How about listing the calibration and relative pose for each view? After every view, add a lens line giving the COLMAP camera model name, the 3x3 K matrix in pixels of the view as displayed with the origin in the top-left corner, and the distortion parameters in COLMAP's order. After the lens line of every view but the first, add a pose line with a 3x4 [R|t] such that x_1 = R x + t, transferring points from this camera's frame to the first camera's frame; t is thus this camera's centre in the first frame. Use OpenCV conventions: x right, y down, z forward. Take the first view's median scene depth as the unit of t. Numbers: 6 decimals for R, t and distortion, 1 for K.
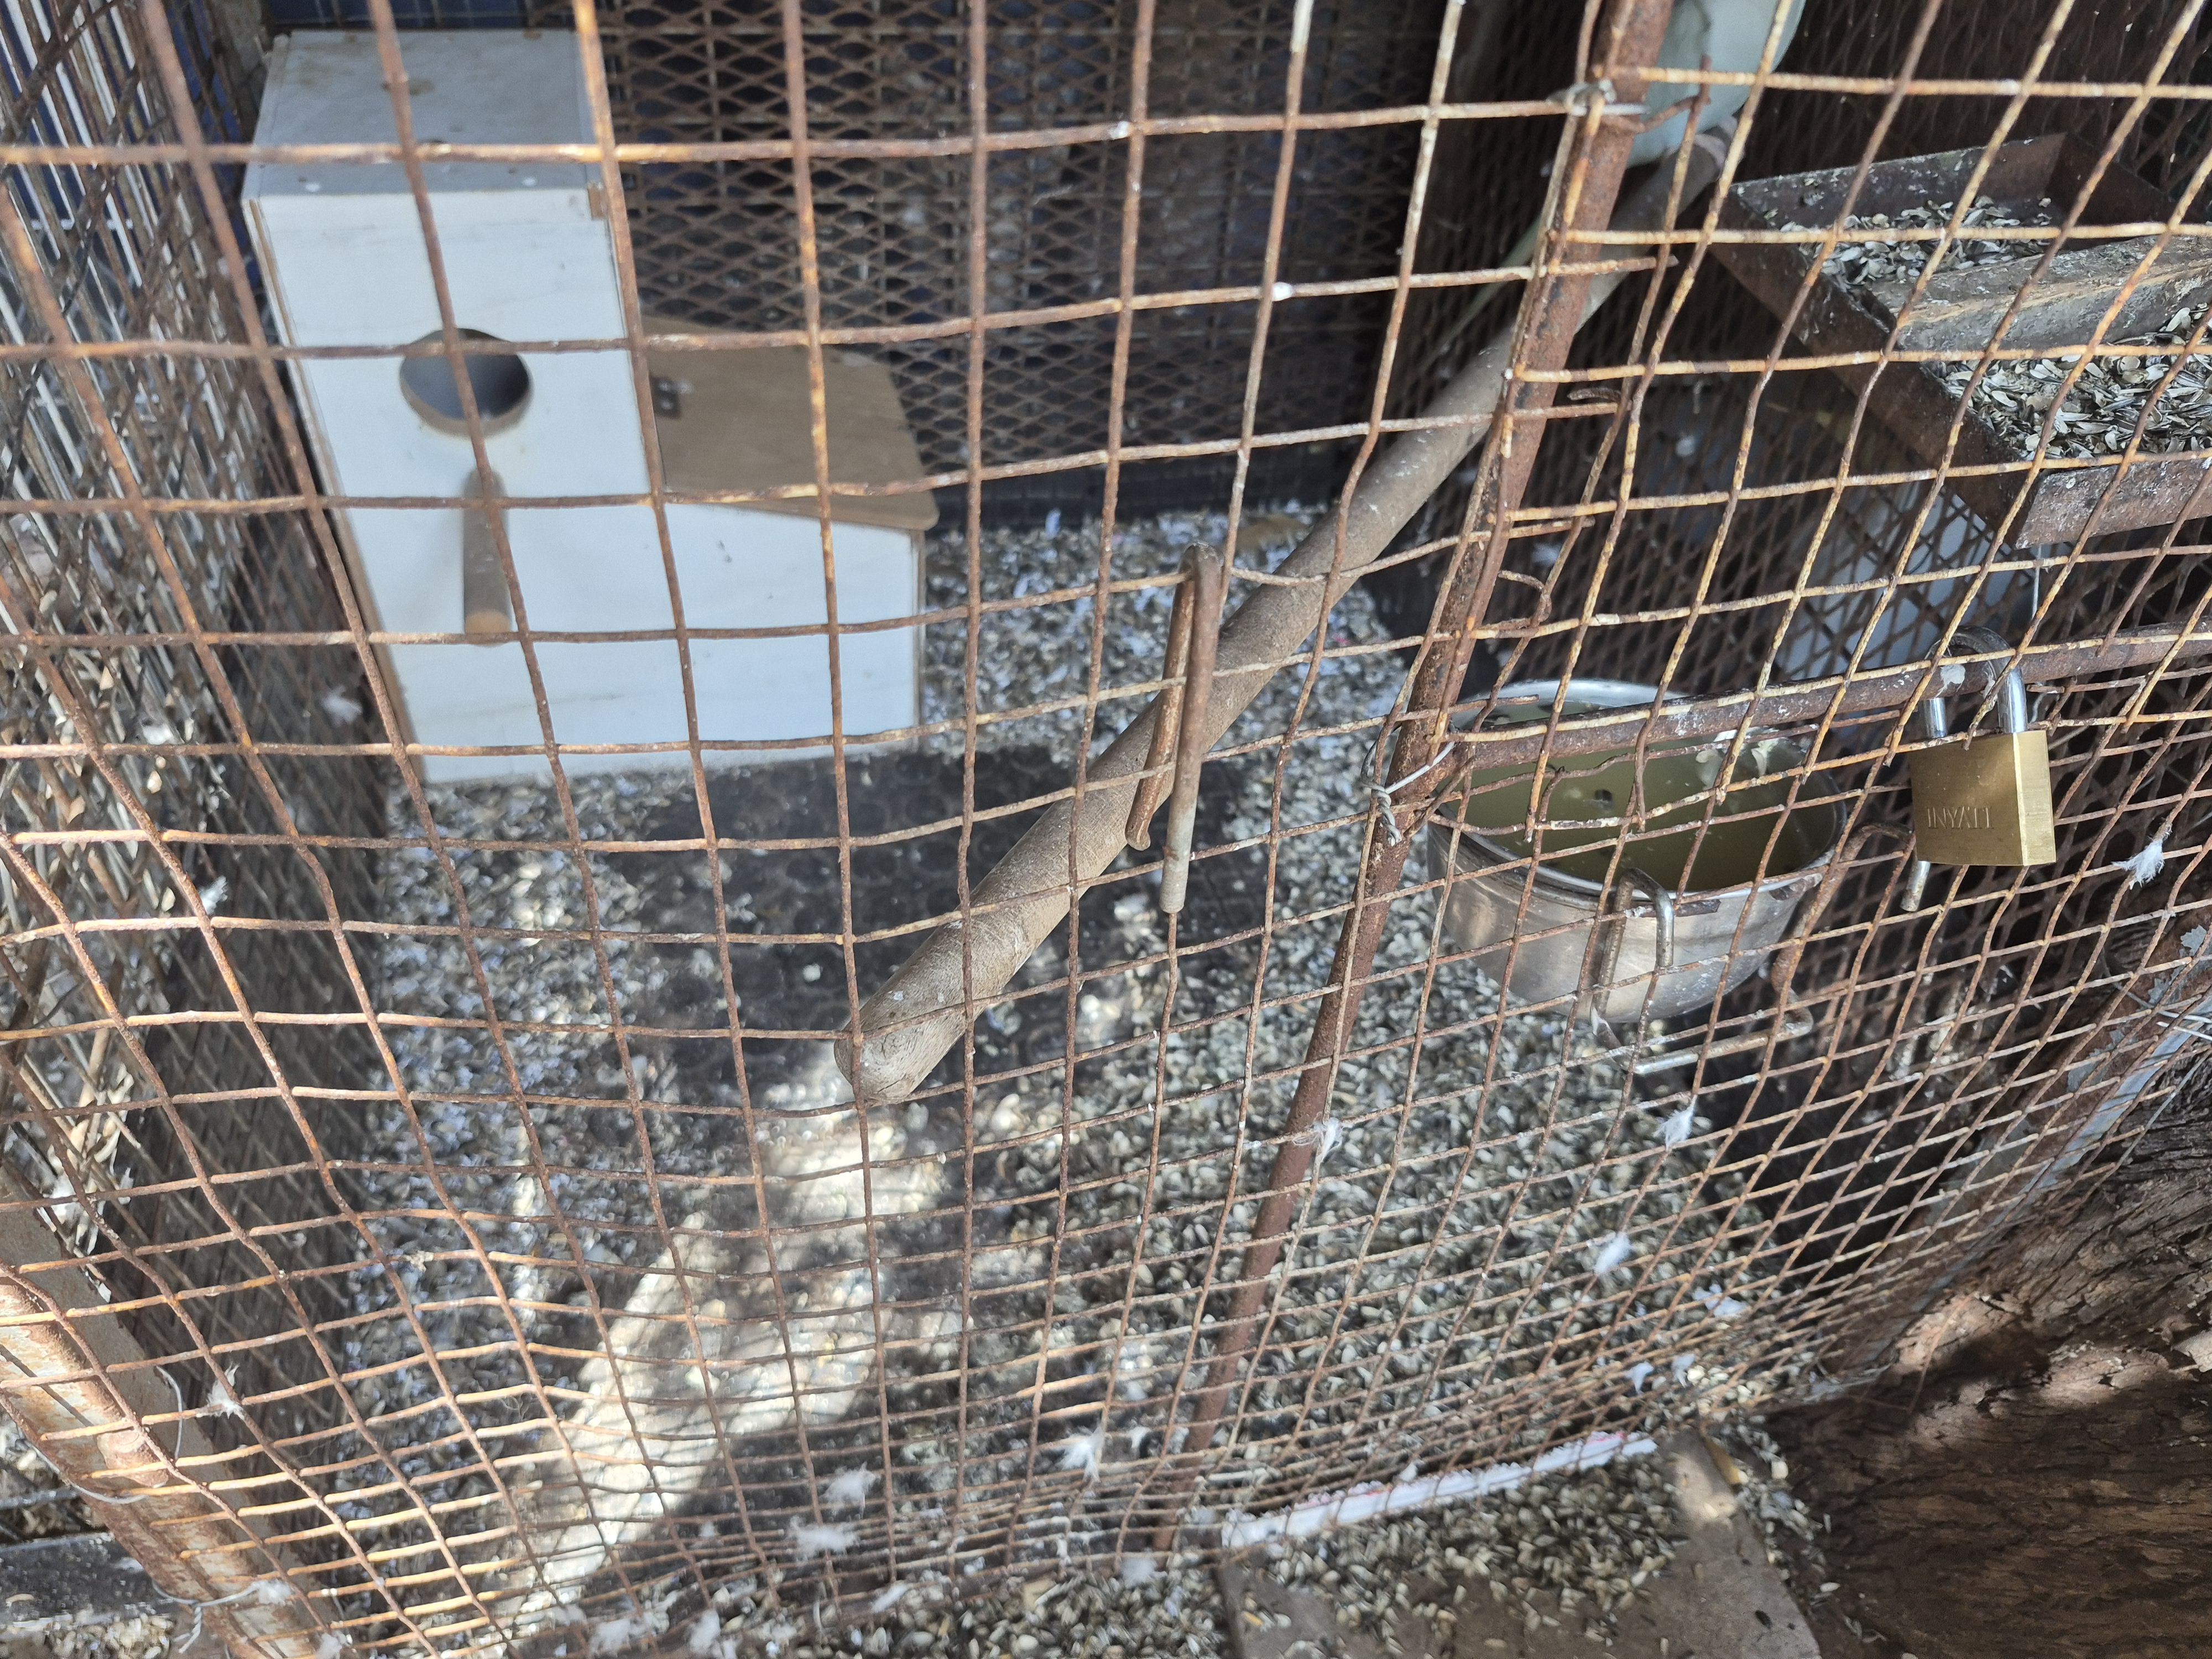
lens RADIAL K [[1517.1, 0, 1132.4], [0, 1517.1, 774.4], [0, 0, 1]] dist [0.013696, -0.005751]
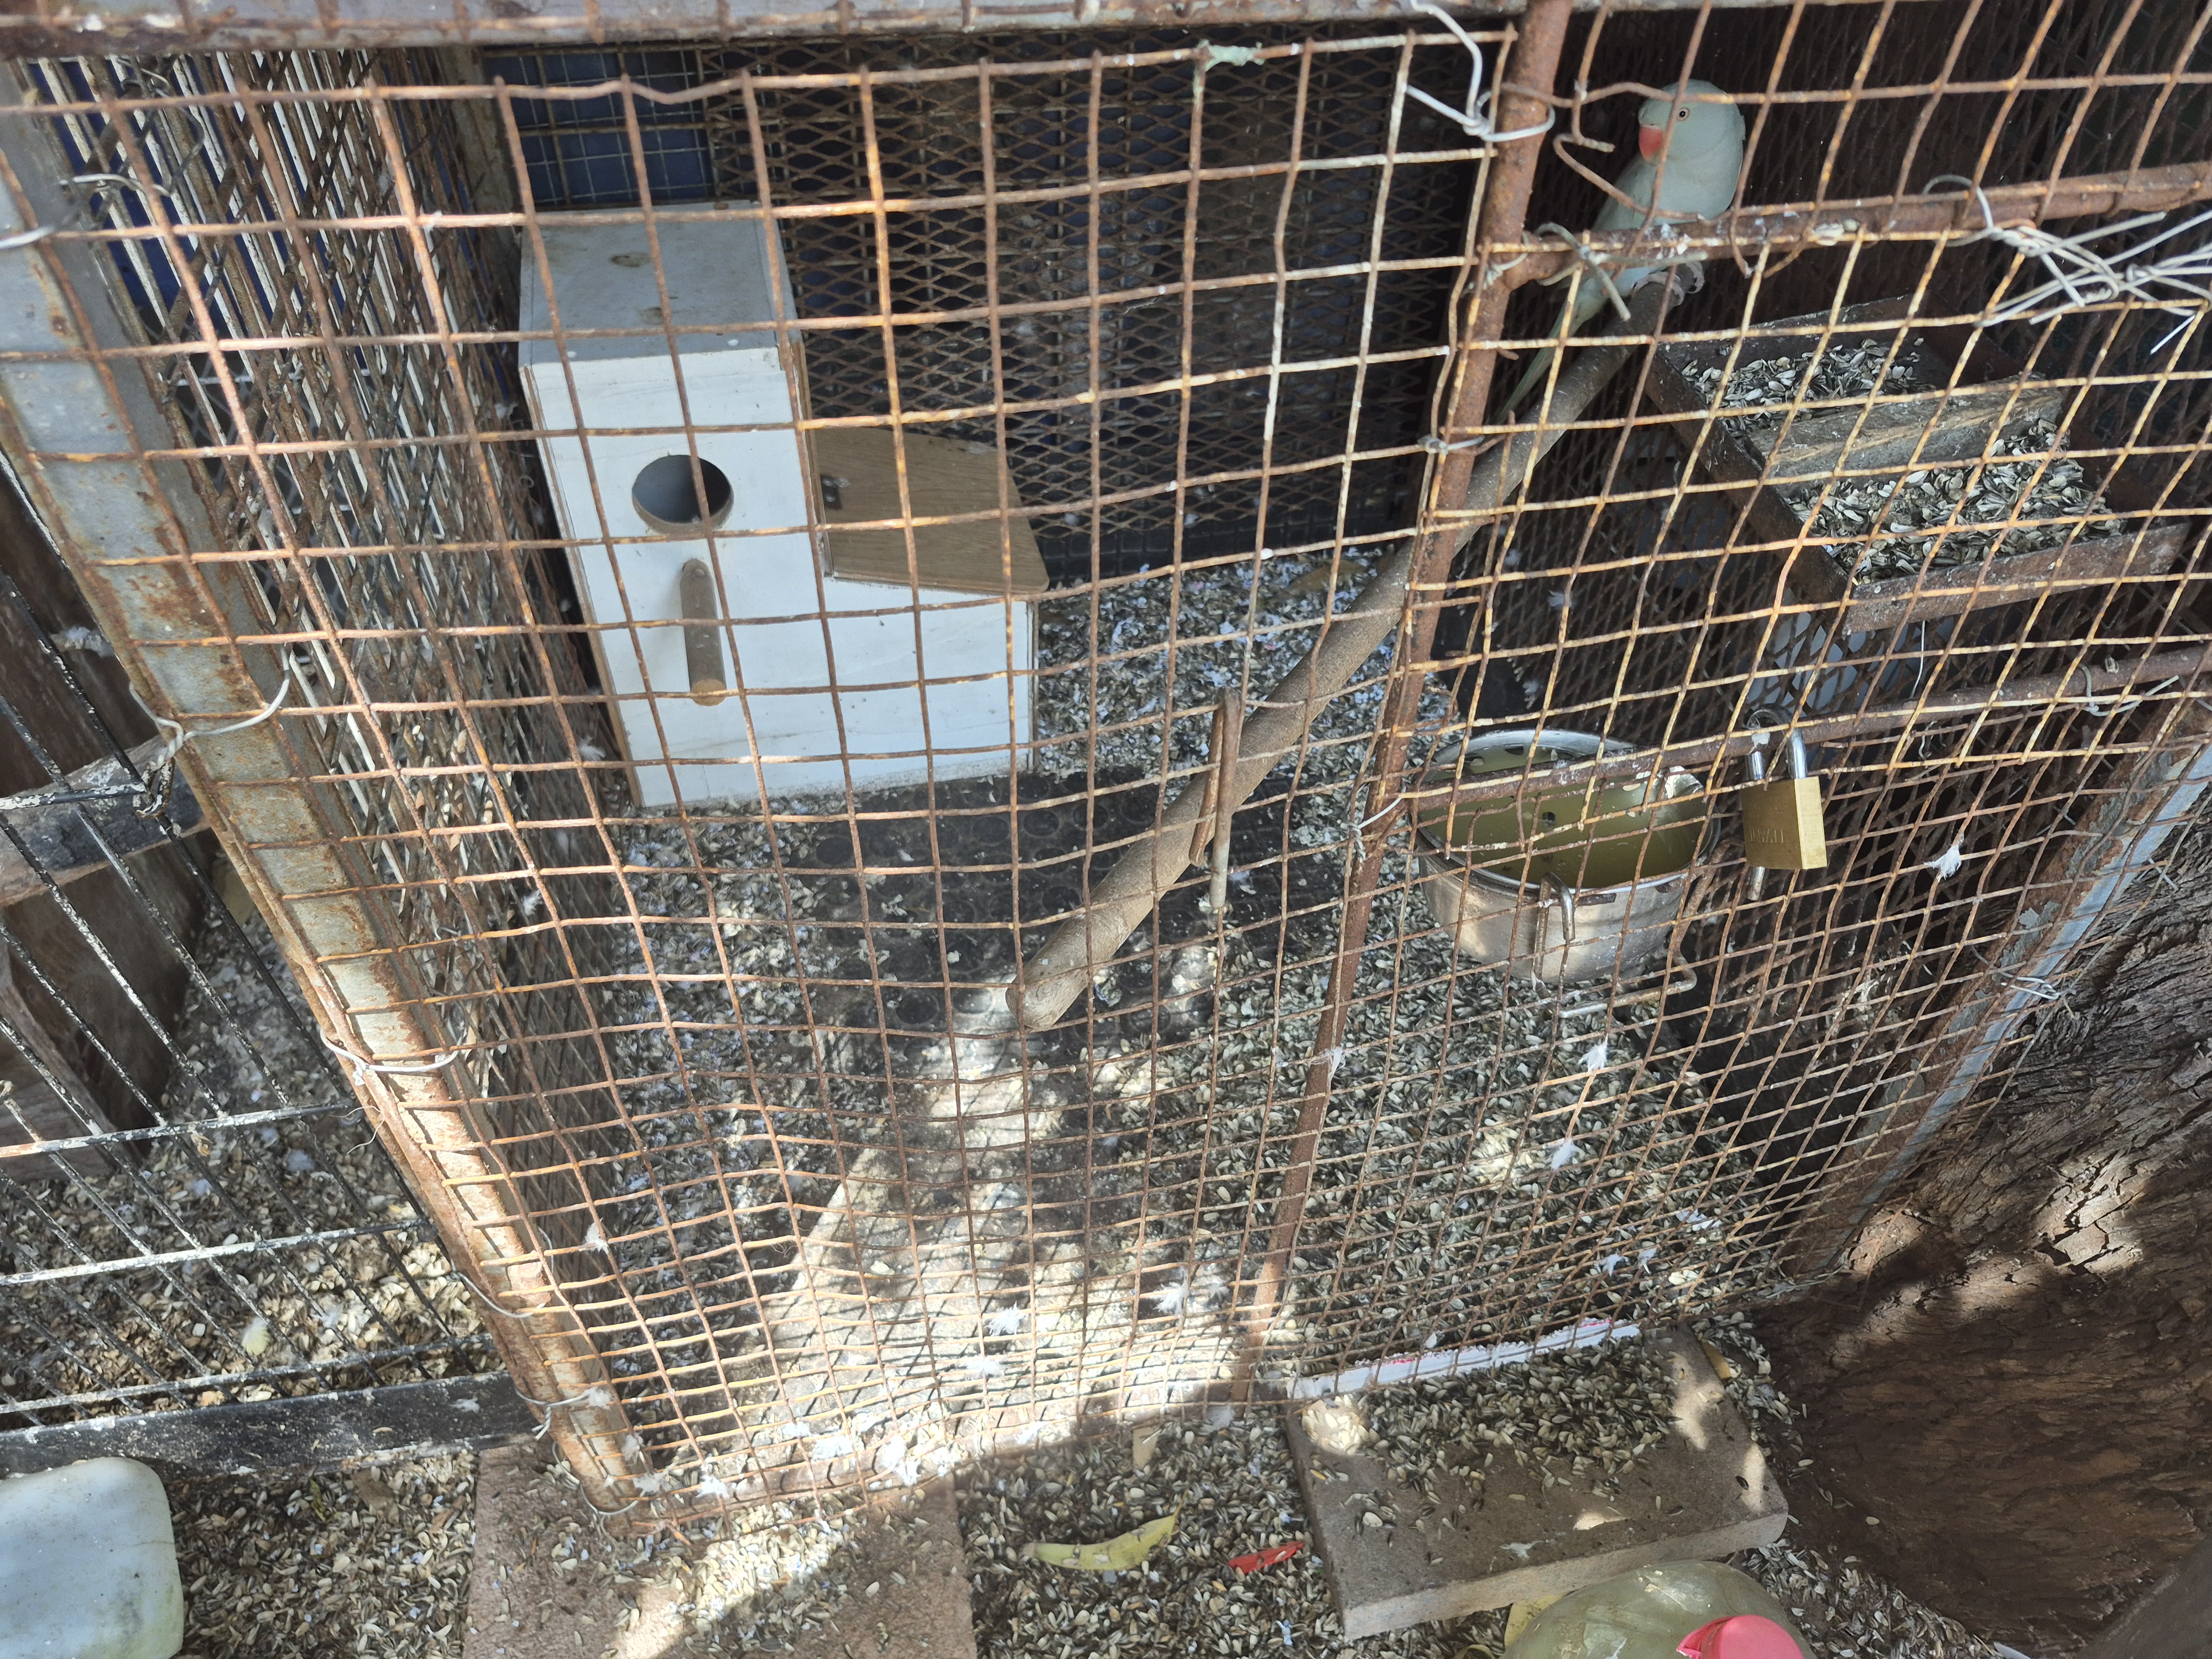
lens RADIAL K [[1463.4, 0, 1133.9], [0, 1463.4, 840.0], [0, 0, 1]] dist [0.067858, -0.071379]
pose [[0.997949, -0.013584, -0.062561, 0.013517], [0.016434, 0.998840, 0.045269, -0.019455], [0.061873, -0.046205, 0.997014, -0.207802]]
